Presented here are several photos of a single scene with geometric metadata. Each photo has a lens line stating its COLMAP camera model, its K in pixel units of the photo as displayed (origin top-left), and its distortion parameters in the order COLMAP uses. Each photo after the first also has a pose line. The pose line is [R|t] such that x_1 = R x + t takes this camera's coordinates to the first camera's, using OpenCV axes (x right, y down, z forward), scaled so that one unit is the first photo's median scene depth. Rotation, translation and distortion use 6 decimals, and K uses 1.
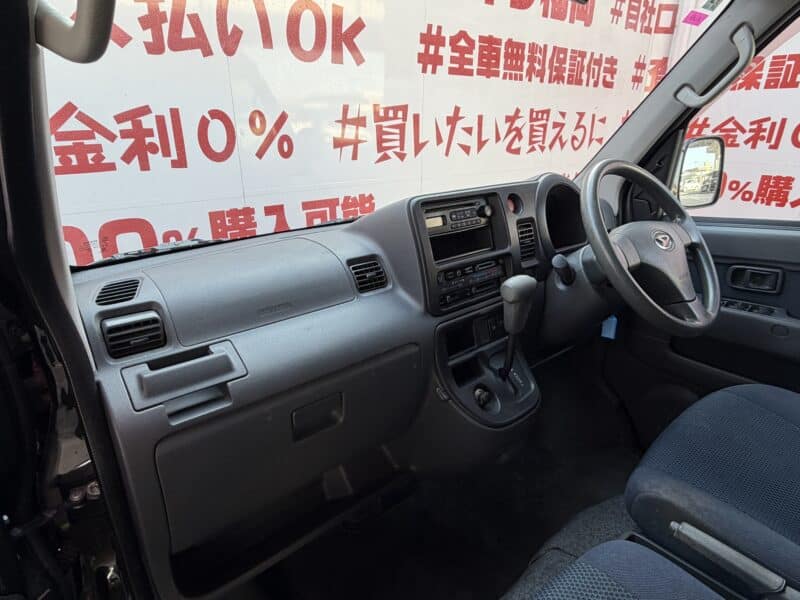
lens RADIAL K [[445.5, 0, 377.8], [0, 445.5, 301.7], [0, 0, 1]] dist [-0.001762, 0.003630]
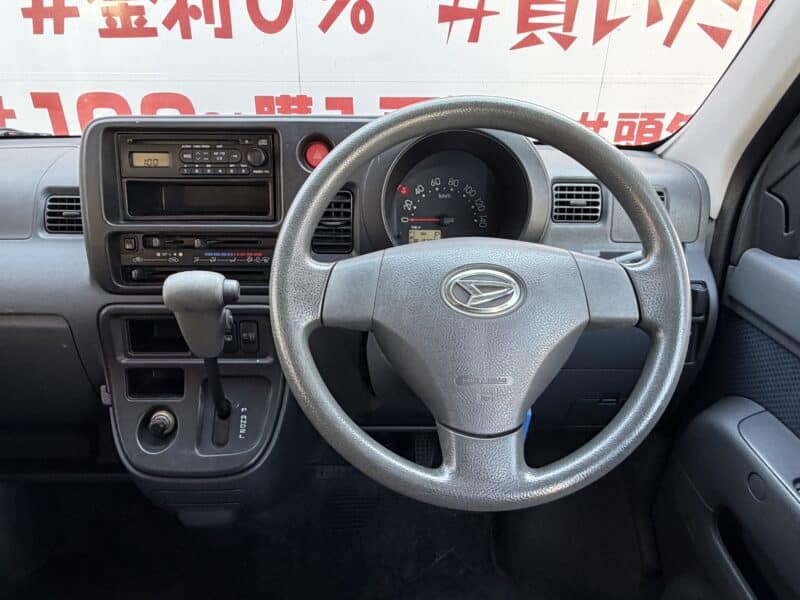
lens RADIAL K [[578.3, 0, 378.2], [0, 578.3, 301.7], [0, 0, 1]] dist [-0.010505, 0.010798]
pose [[0.786576, 0.319767, -0.528249, 0.473424], [-0.233649, 0.945993, 0.224733, -0.129634], [0.571582, -0.053345, 0.818809, 0.225154]]
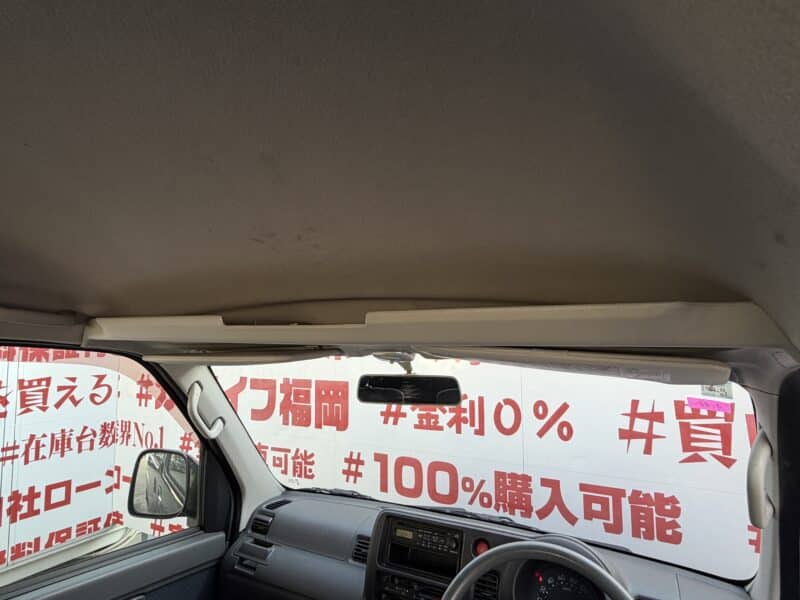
lens RADIAL K [[445.5, 0, 392.5], [0, 445.5, 306.4], [0, 0, 1]] dist [-0.001762, 0.003630]
pose [[0.387938, -0.067705, -0.919196, 0.719047], [-0.329960, 0.920999, -0.207094, -0.266895], [0.860599, 0.383638, 0.334950, 0.111704]]
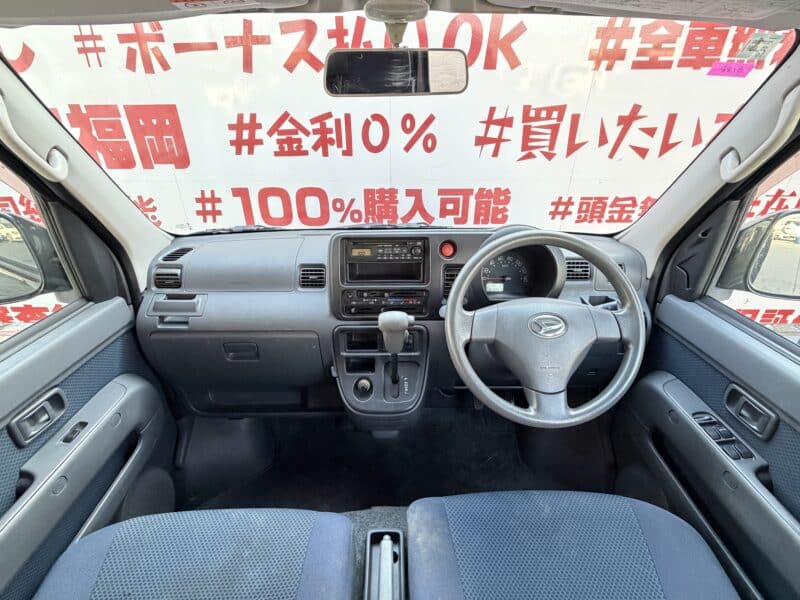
lens RADIAL K [[385.7, 0, 395.6], [0, 385.7, 300.0], [0, 0, 1]] dist [-0.002518, 0.001253]
pose [[0.782315, 0.318739, -0.535153, 0.442792], [-0.223905, 0.945630, 0.235905, -0.172657], [0.581249, -0.064728, 0.811148, 0.050647]]
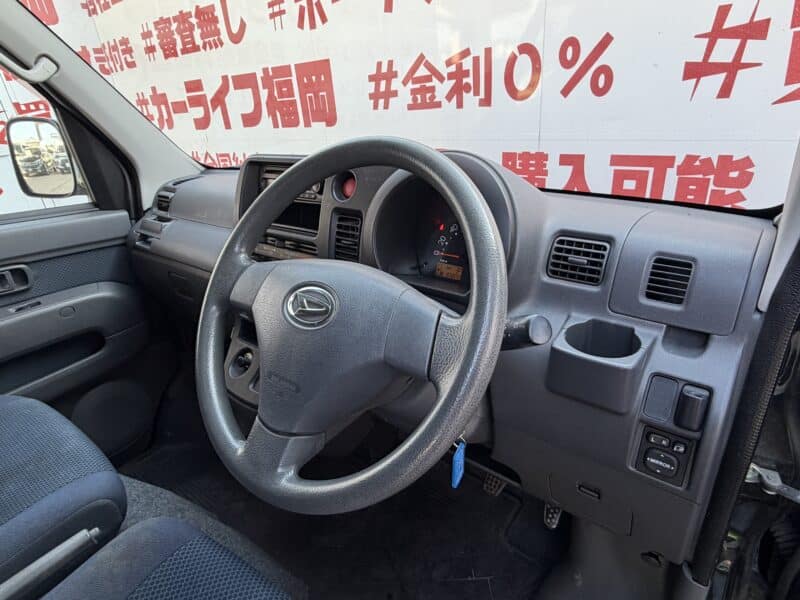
lens RADIAL K [[464.3, 0, 379.2], [0, 464.3, 294.5], [0, 0, 1]] dist [0.002226, -0.001323]
pose [[0.203096, 0.403386, -0.892206, 0.612606], [-0.265809, 0.899693, 0.346263, -0.194183], [0.942389, 0.166832, 0.289948, 0.470092]]
